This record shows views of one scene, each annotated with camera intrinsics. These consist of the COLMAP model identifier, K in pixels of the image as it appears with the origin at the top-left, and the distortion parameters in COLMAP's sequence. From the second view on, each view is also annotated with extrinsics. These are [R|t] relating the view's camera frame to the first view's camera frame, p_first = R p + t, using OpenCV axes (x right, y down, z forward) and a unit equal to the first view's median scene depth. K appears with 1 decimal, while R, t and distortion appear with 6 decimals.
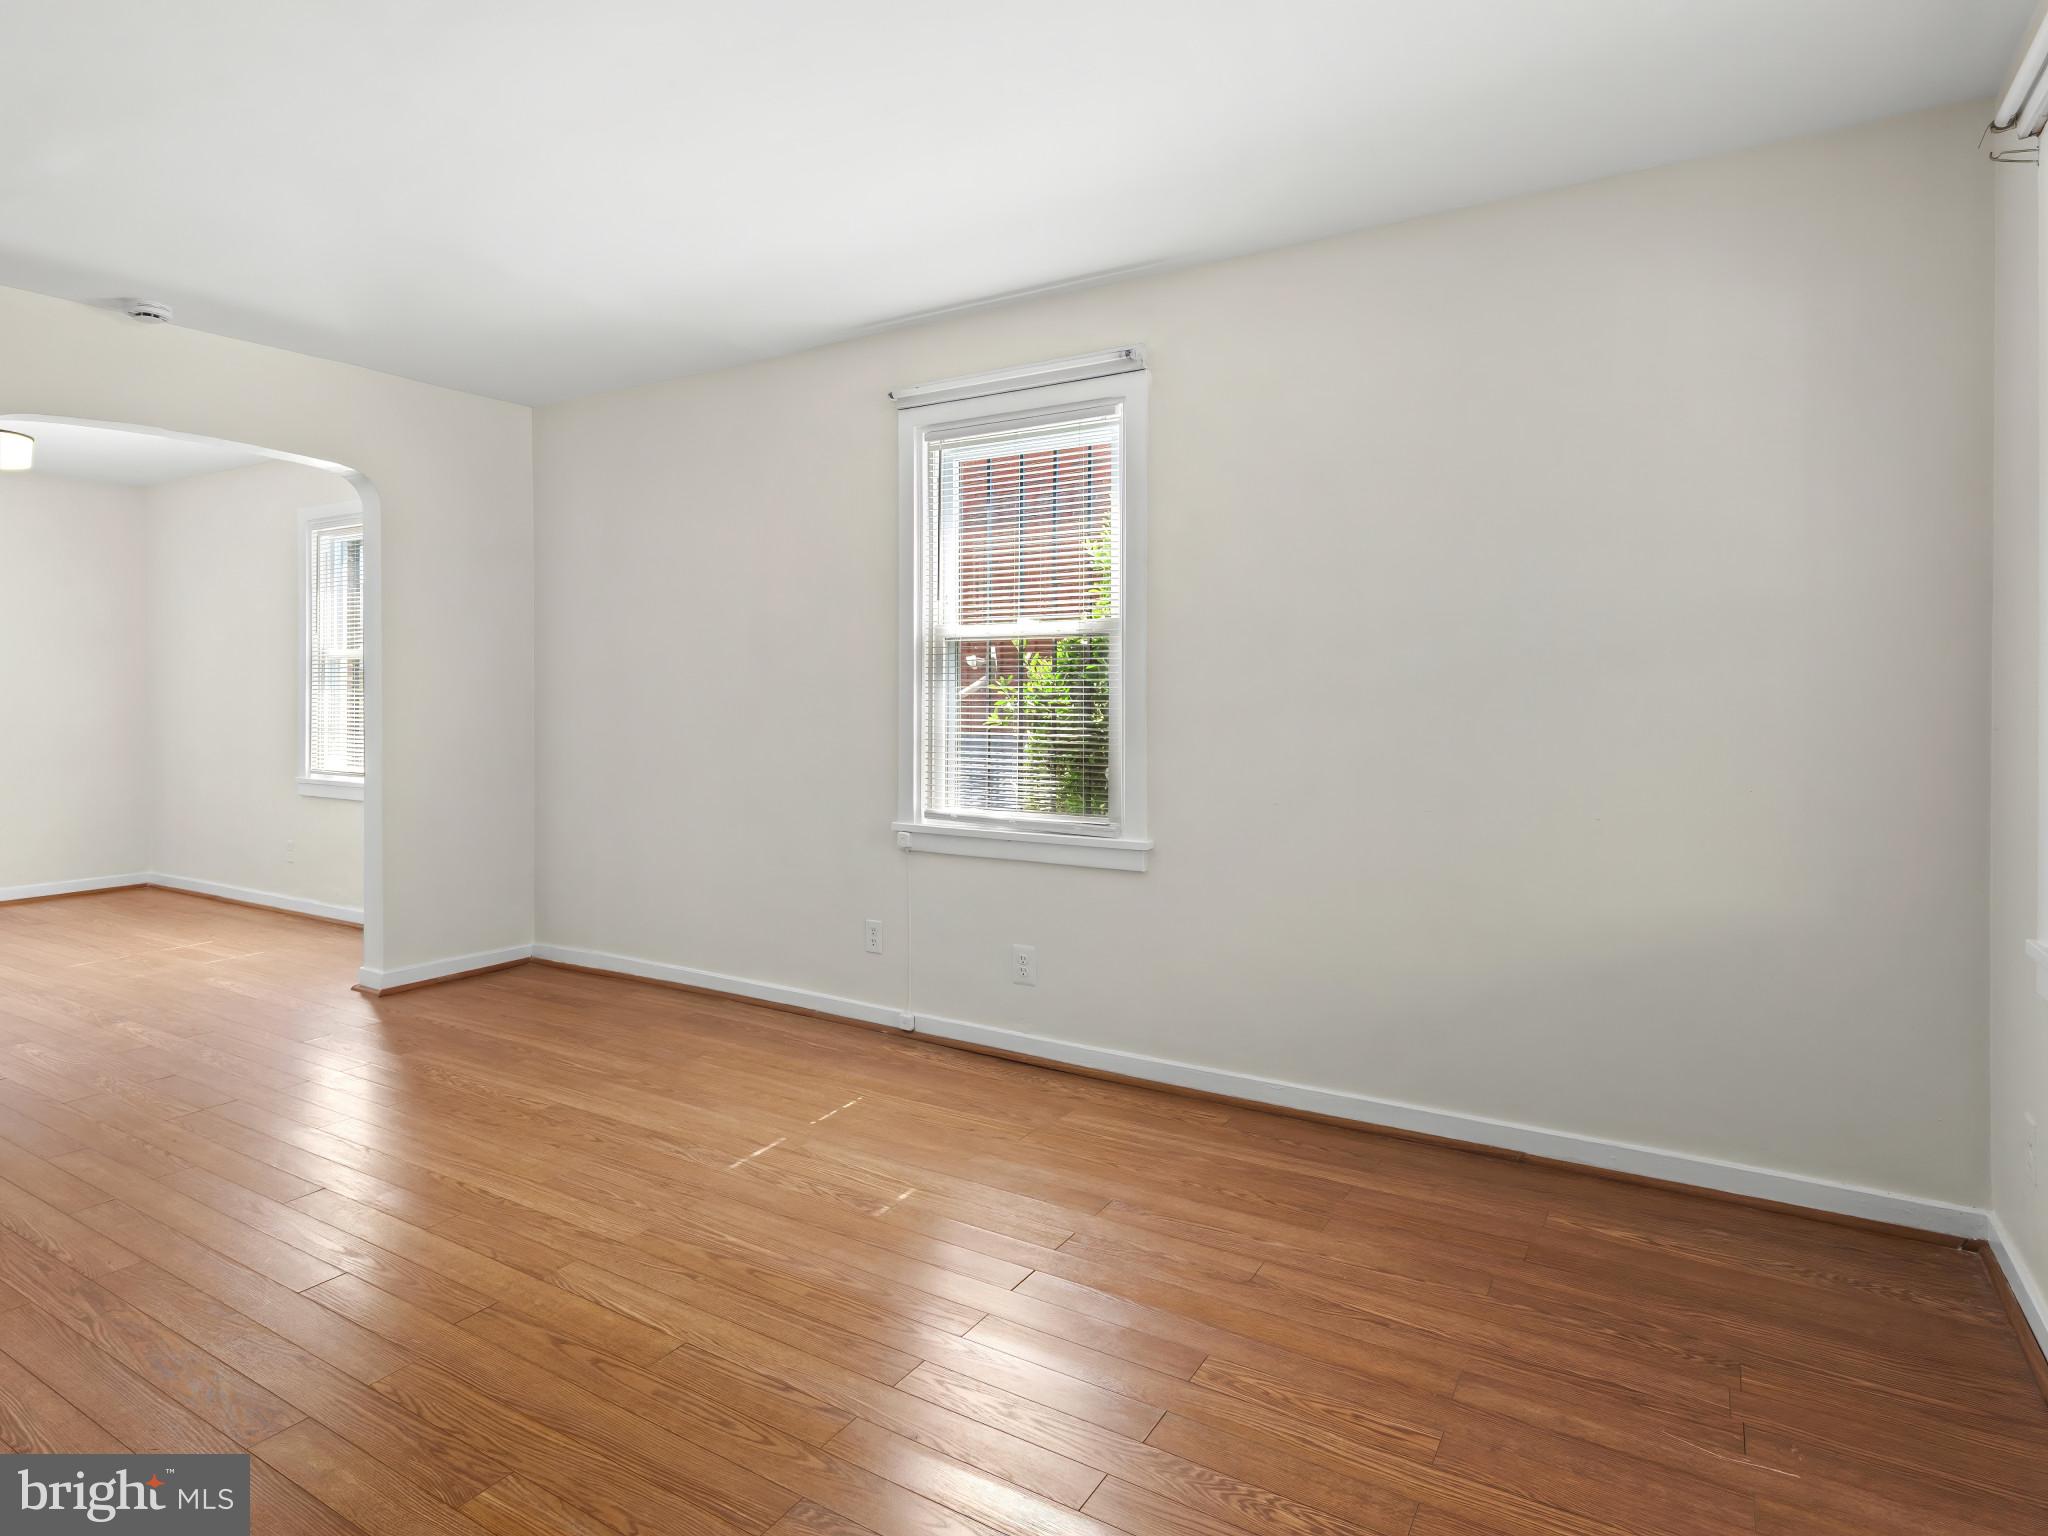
lens RADIAL K [[1114.3, 0, 1020.8], [0, 1114.3, 720.3], [0, 0, 1]] dist [-0.000562, 0.001324]
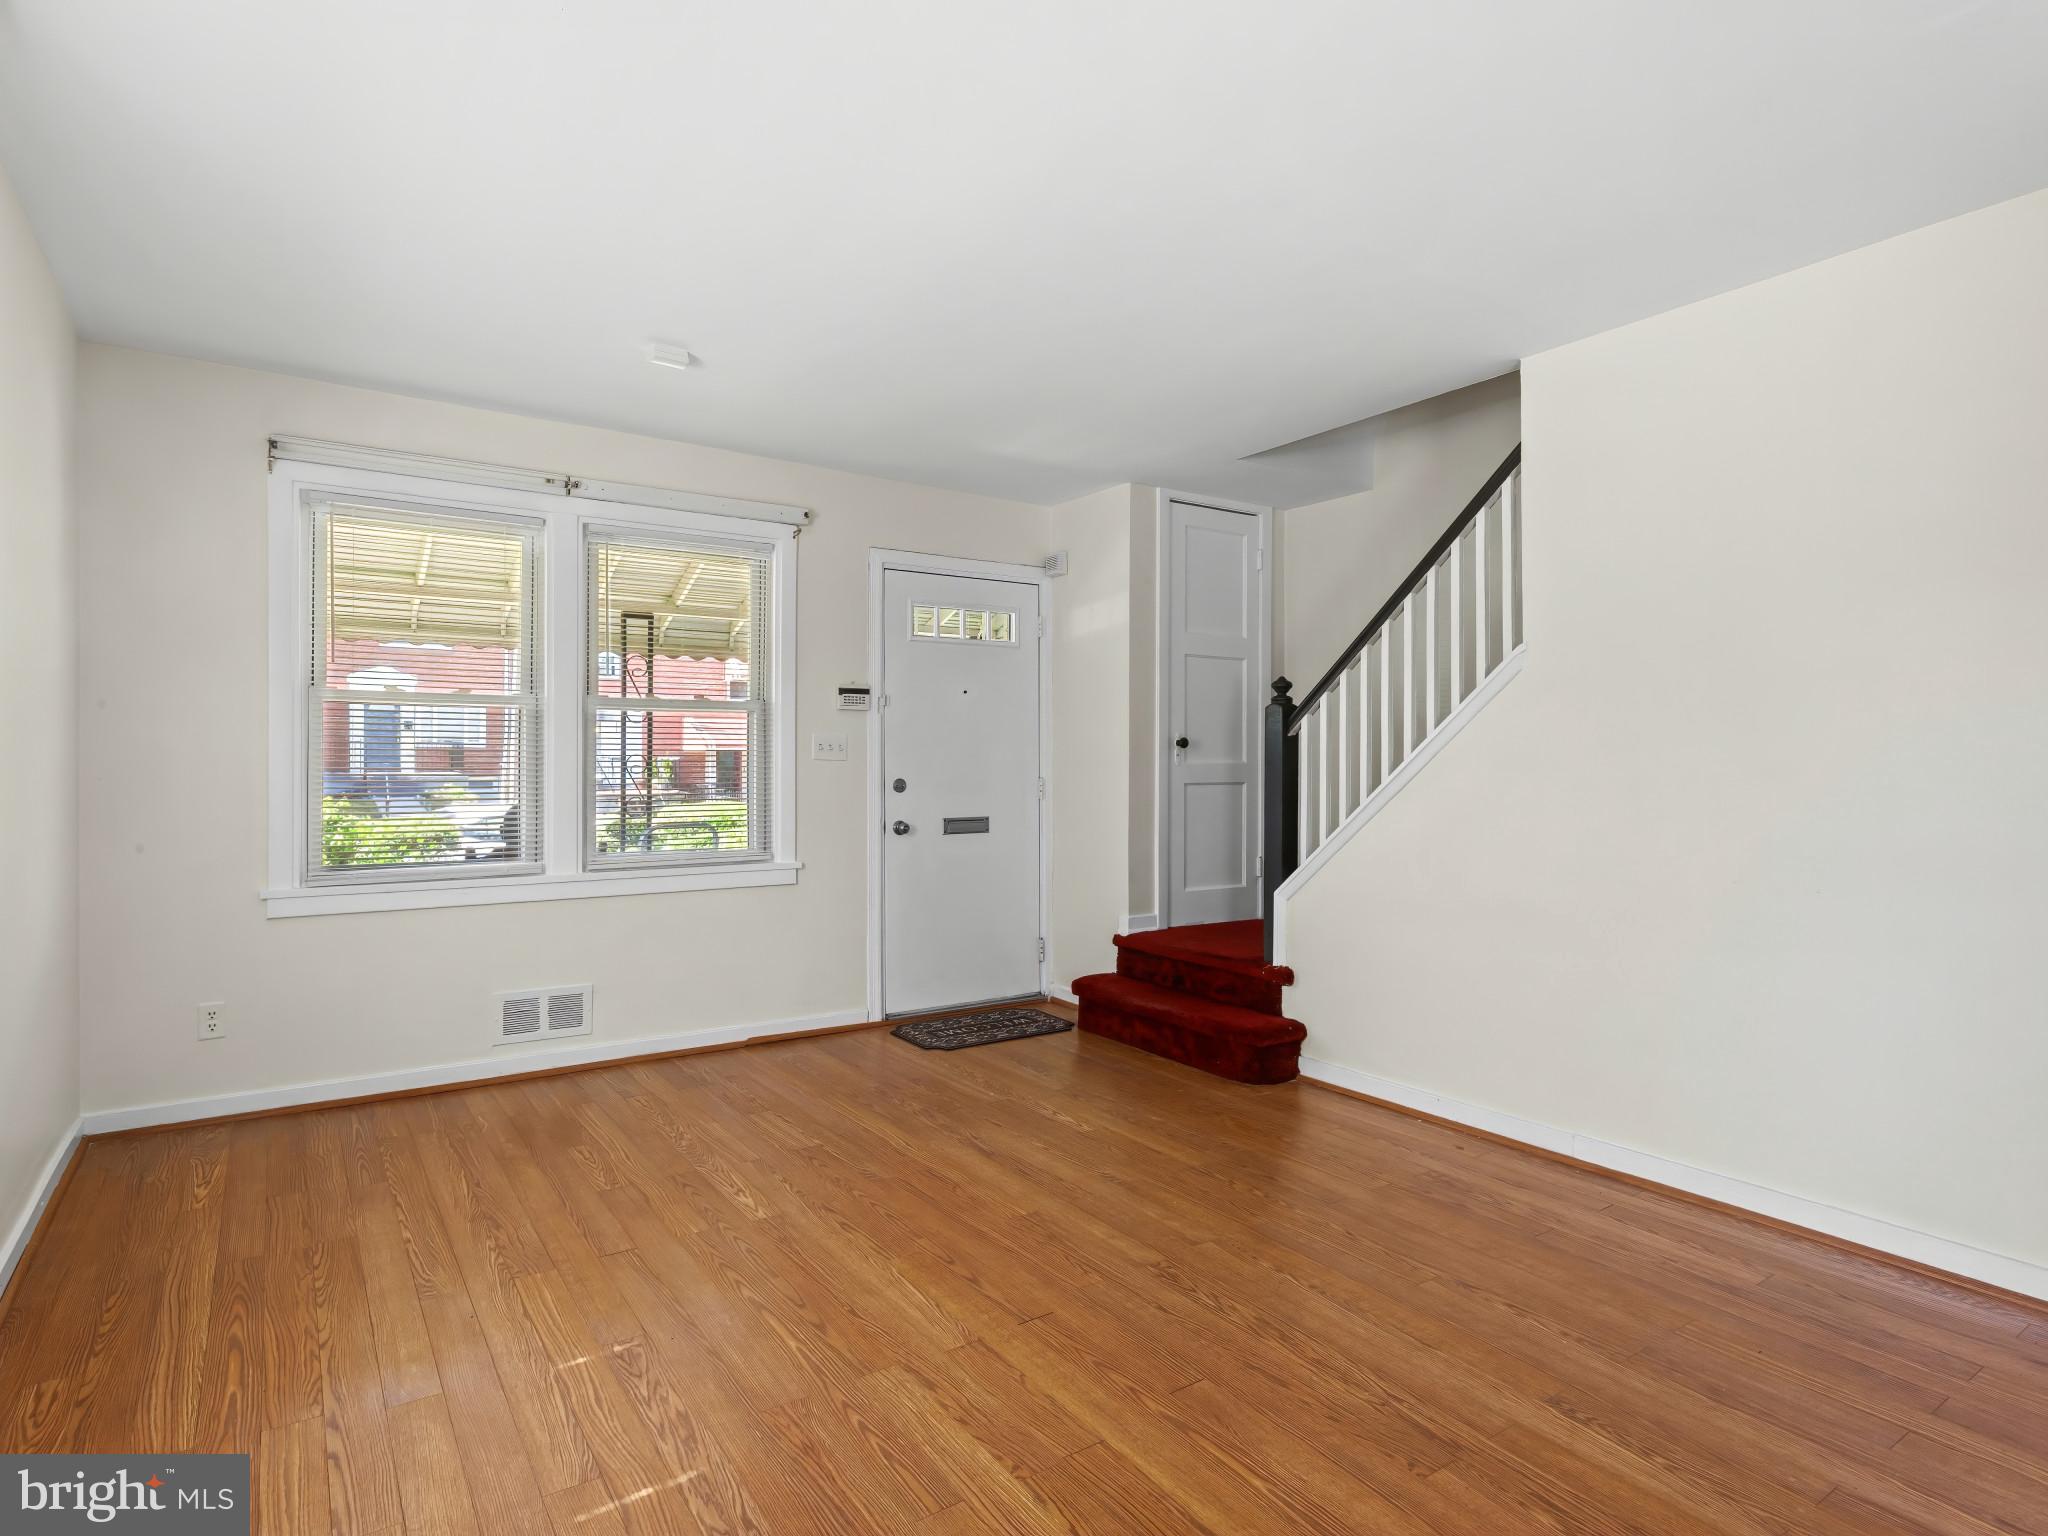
lens RADIAL K [[1107.6, 0, 1048.1], [0, 1107.6, 779.2], [0, 0, 1]] dist [0.000716, 0.001900]
pose [[-0.919448, -0.012618, 0.393009, -0.672240], [-0.000101, 0.999493, 0.031854, -0.031866], [-0.393212, 0.029249, -0.918983, 1.446549]]
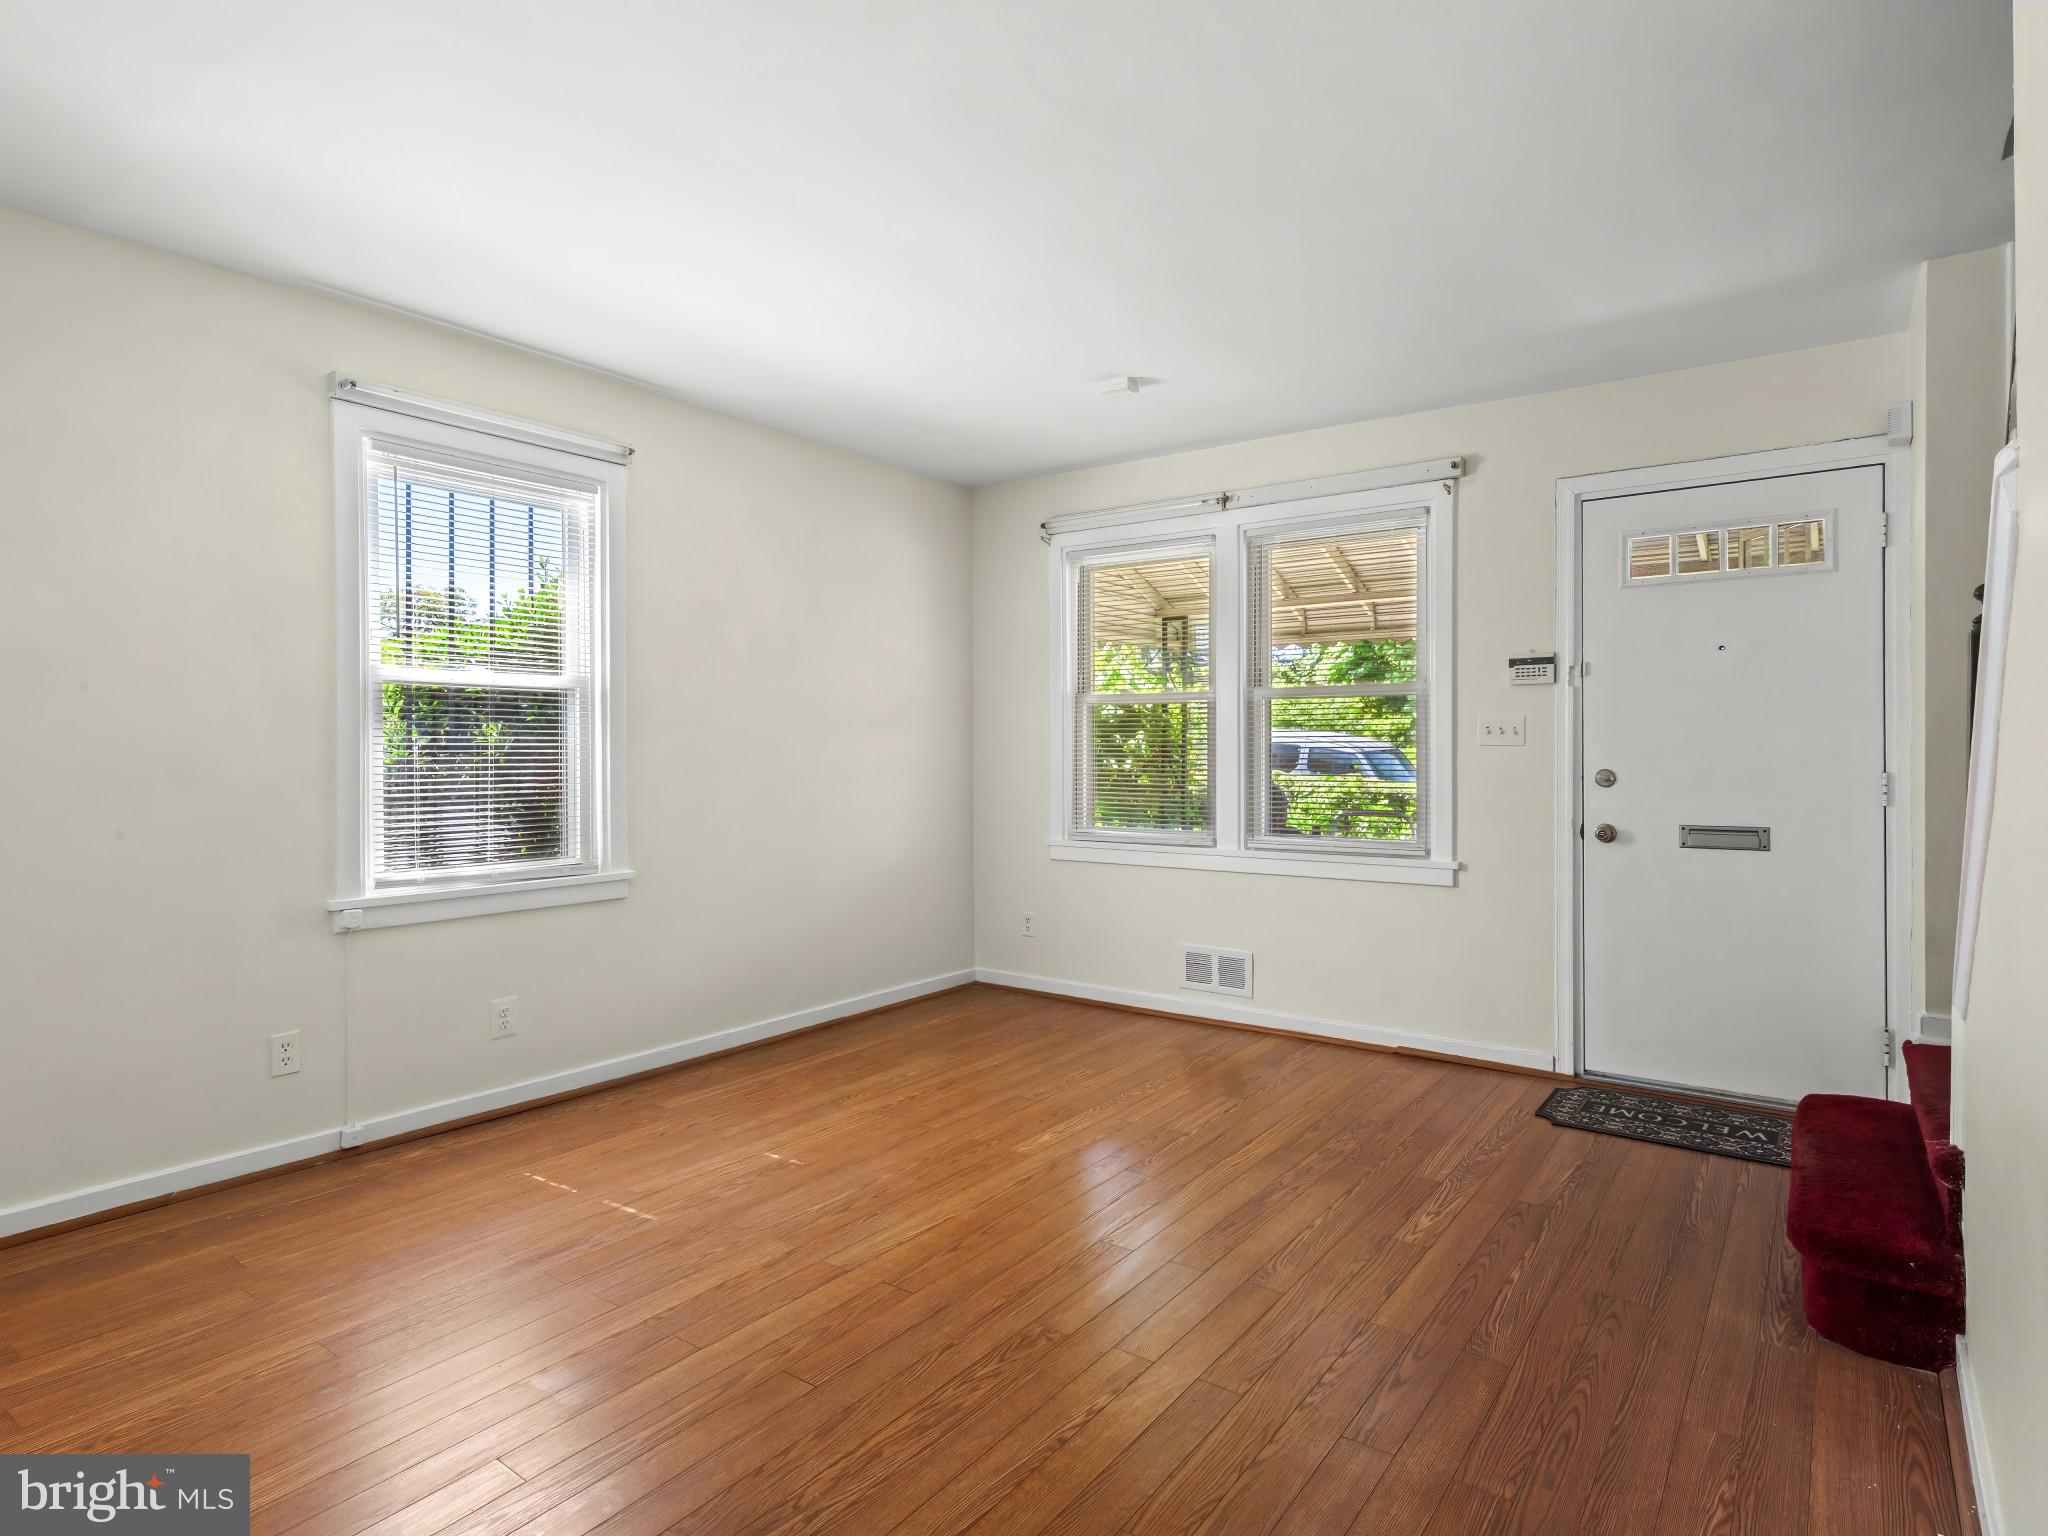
lens RADIAL K [[1137.1, 0, 1030.7], [0, 1137.1, 773.8], [0, 0, 1]] dist [-0.008188, 0.008521]
pose [[0.078122, -0.026124, 0.996601, -1.180341], [0.016729, 0.999550, 0.024890, -0.018161], [-0.996803, 0.014727, 0.078524, 0.551997]]
